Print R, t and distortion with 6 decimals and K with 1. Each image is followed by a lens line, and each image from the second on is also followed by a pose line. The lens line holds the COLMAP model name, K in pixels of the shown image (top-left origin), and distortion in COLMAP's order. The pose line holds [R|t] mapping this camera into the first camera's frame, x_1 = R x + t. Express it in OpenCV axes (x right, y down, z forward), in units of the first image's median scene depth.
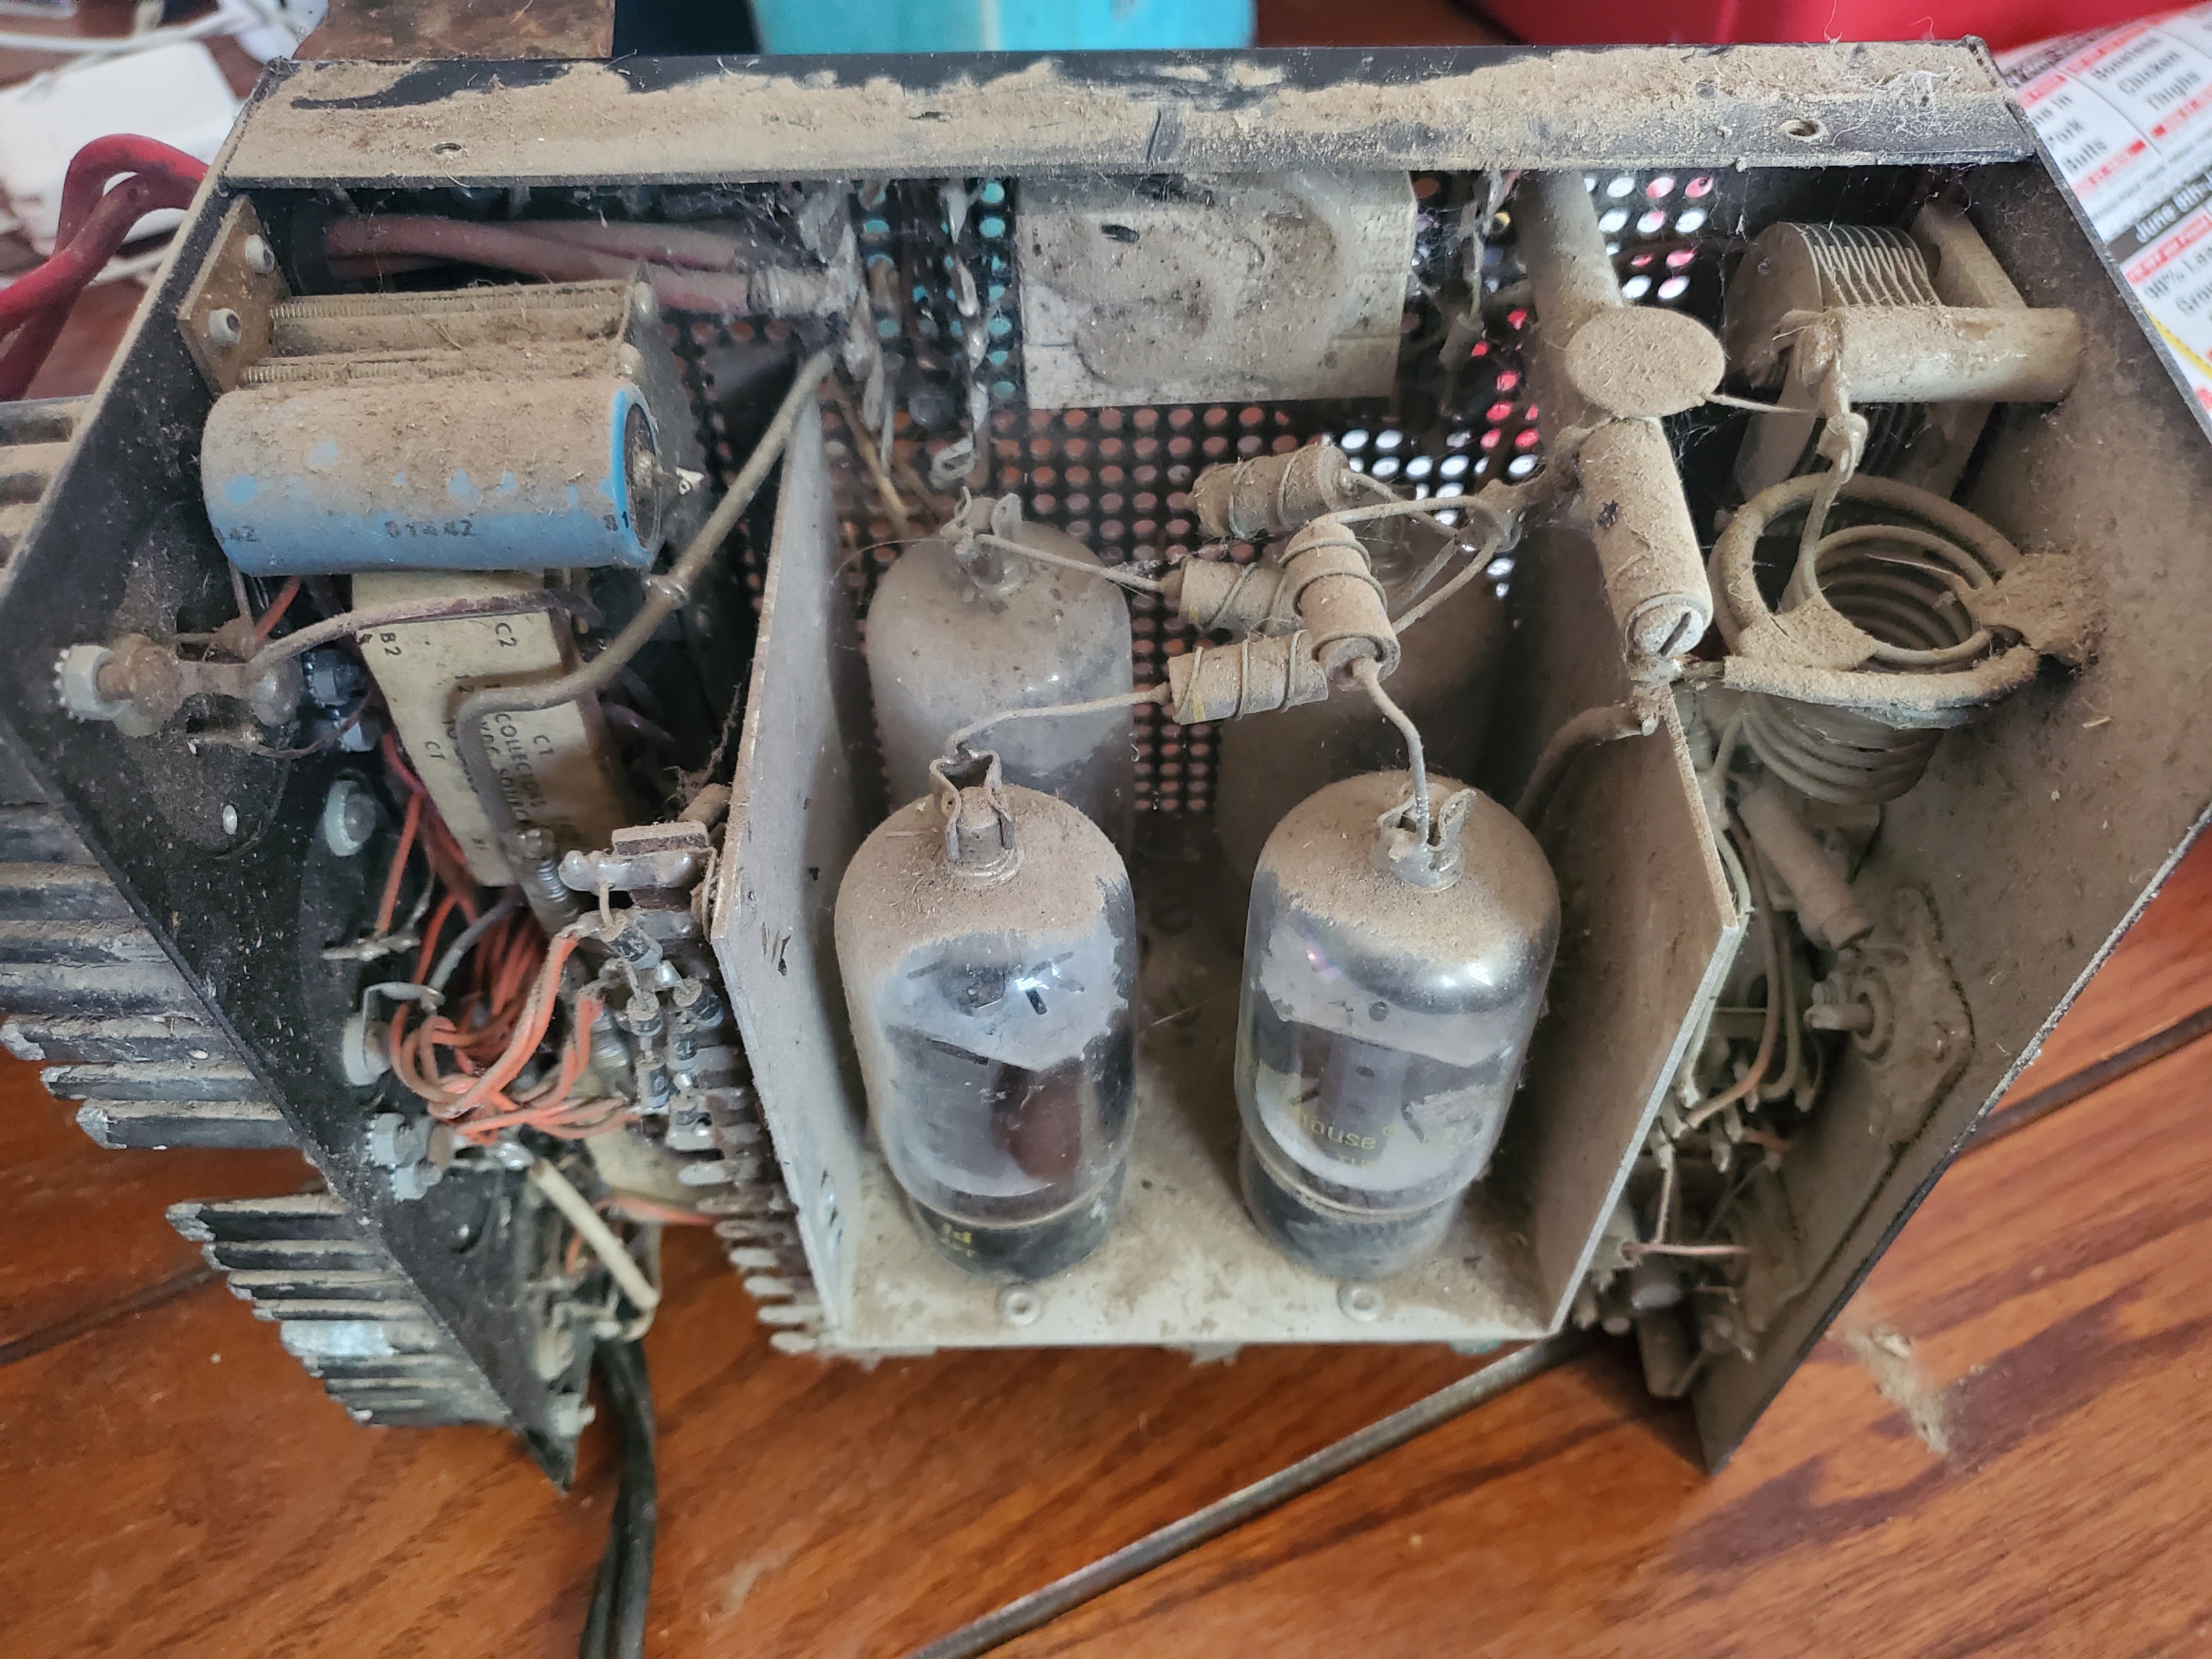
lens RADIAL K [[1795.7, 0, 1092.7], [0, 1795.7, 830.1], [0, 0, 1]] dist [-0.039351, 0.018705]
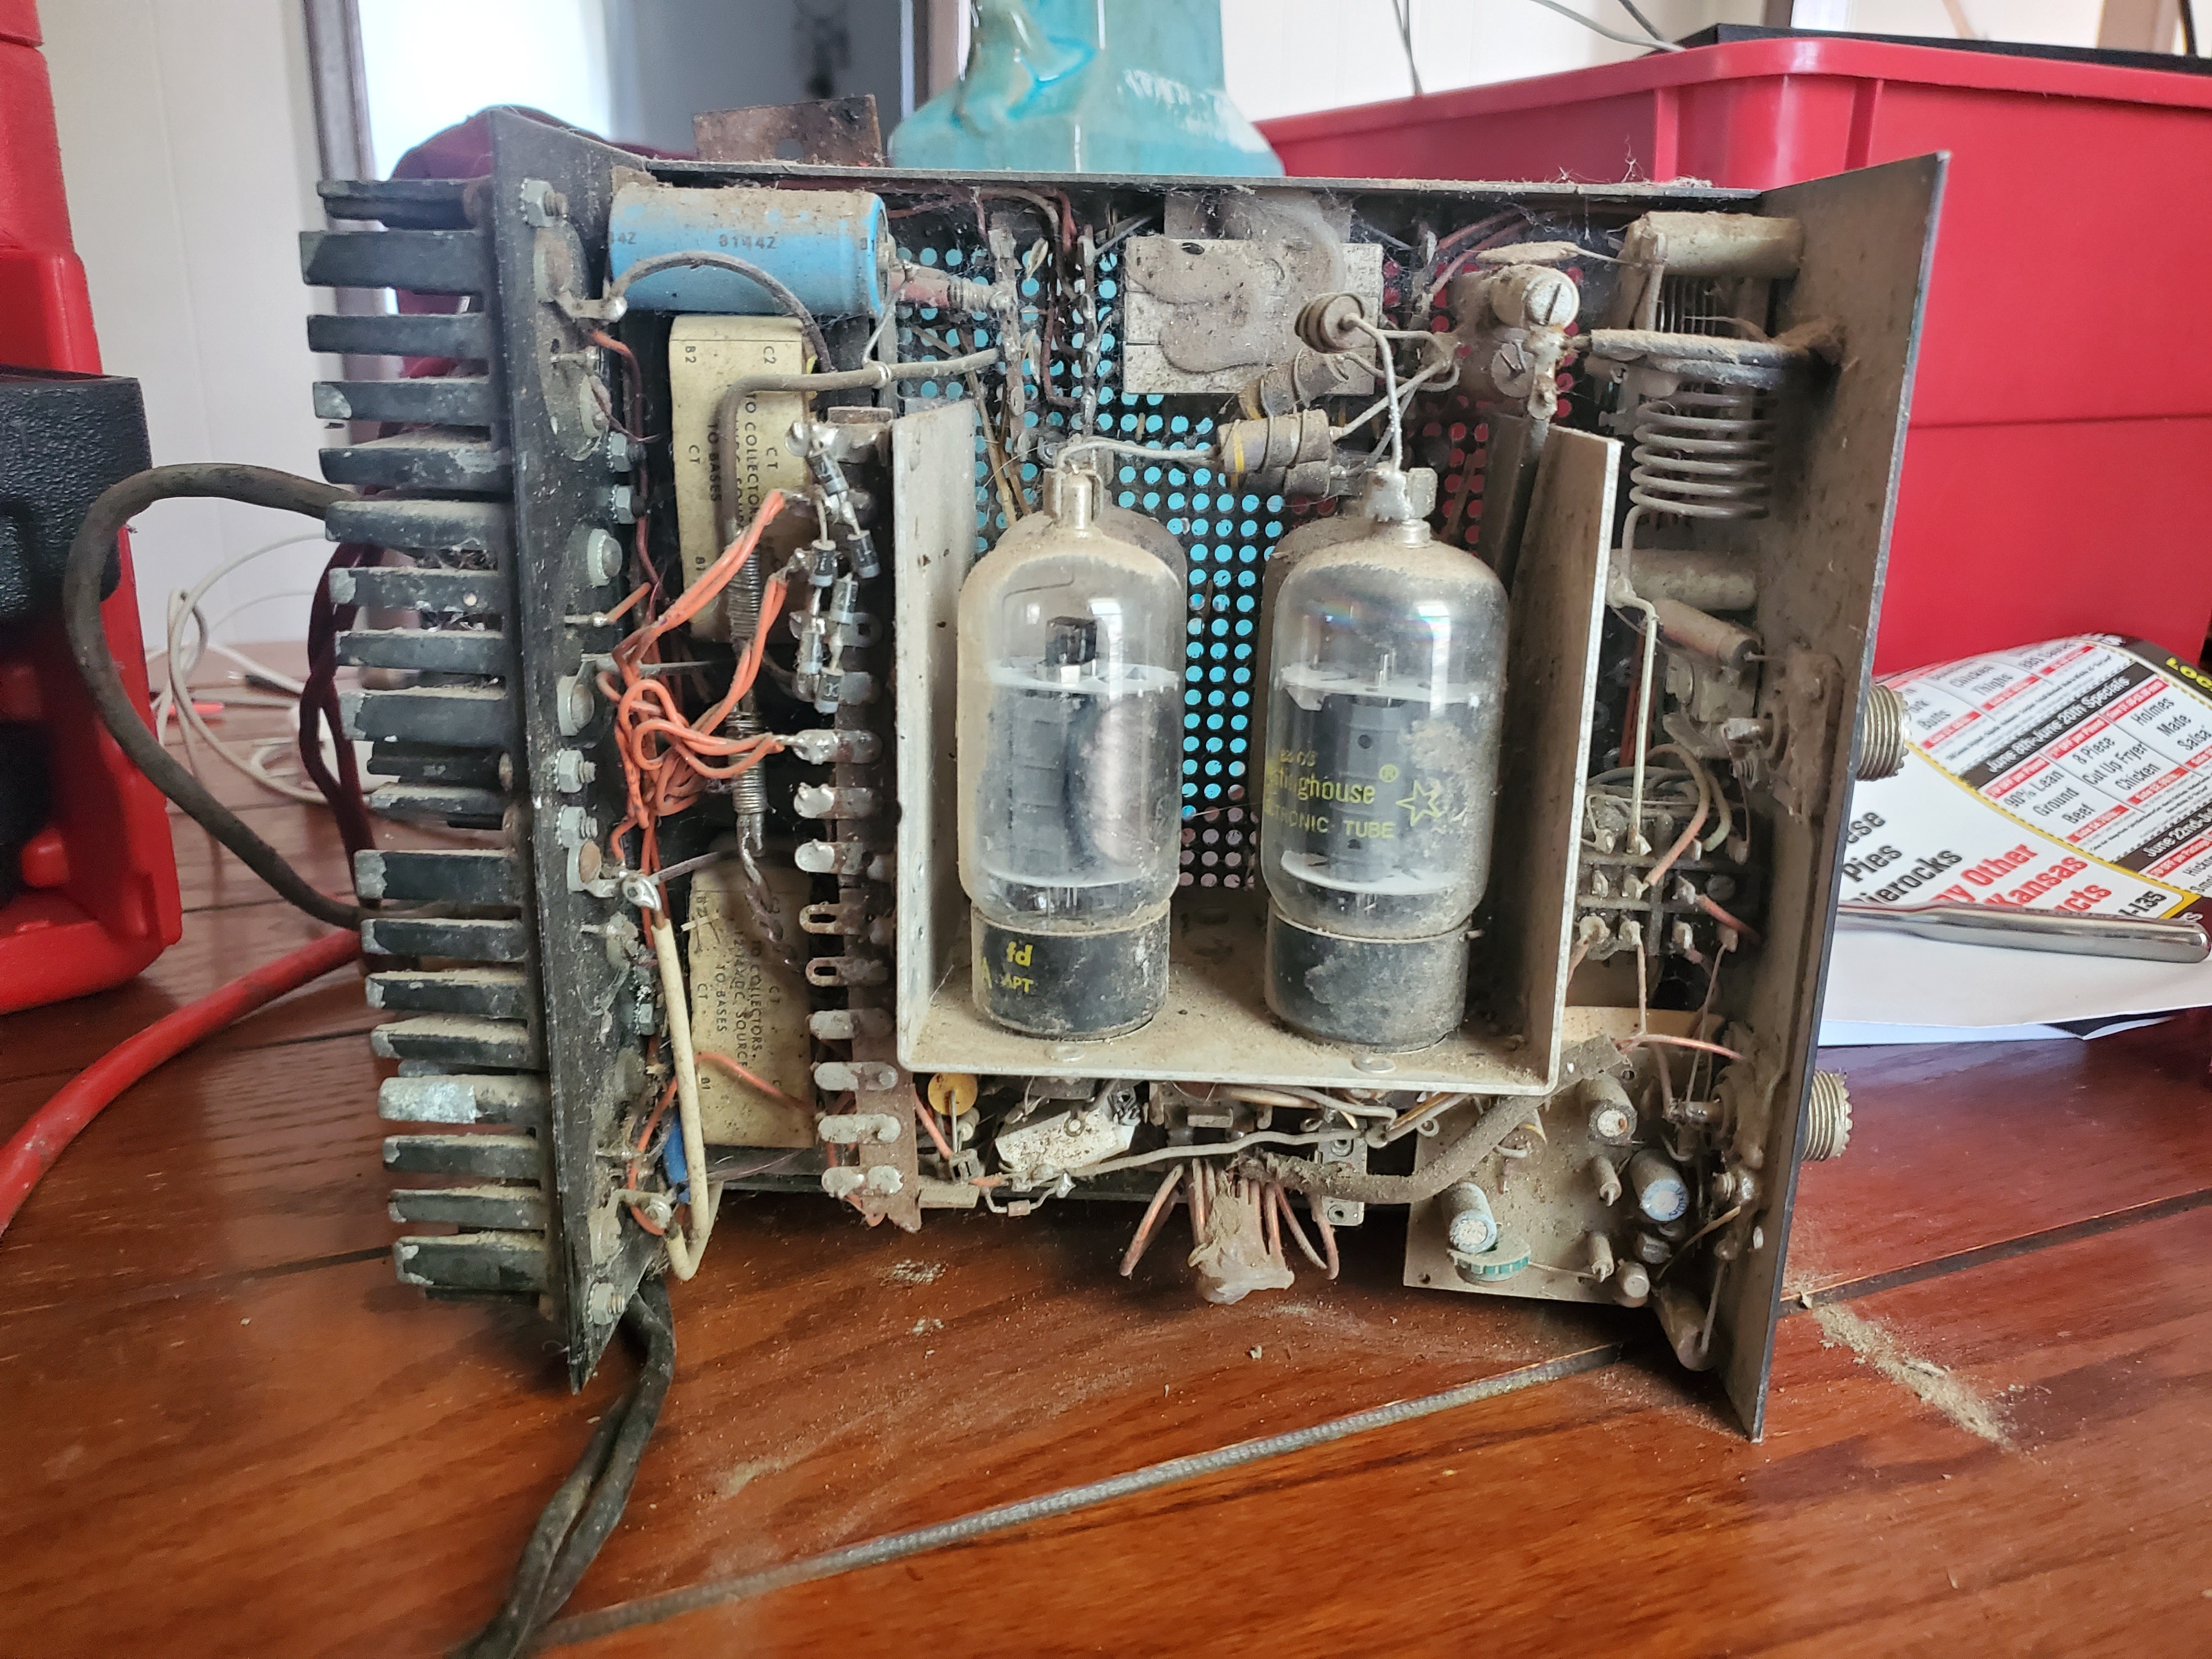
lens RADIAL K [[1728.3, 0, 1106.0], [0, 1728.3, 829.5], [0, 0, 1]] dist [0.000082, 0.002892]
pose [[0.998098, 0.050702, -0.035070, 0.013085], [-0.061635, 0.808559, -0.585178, 0.682711], [-0.001313, 0.586227, 0.810146, 0.046066]]
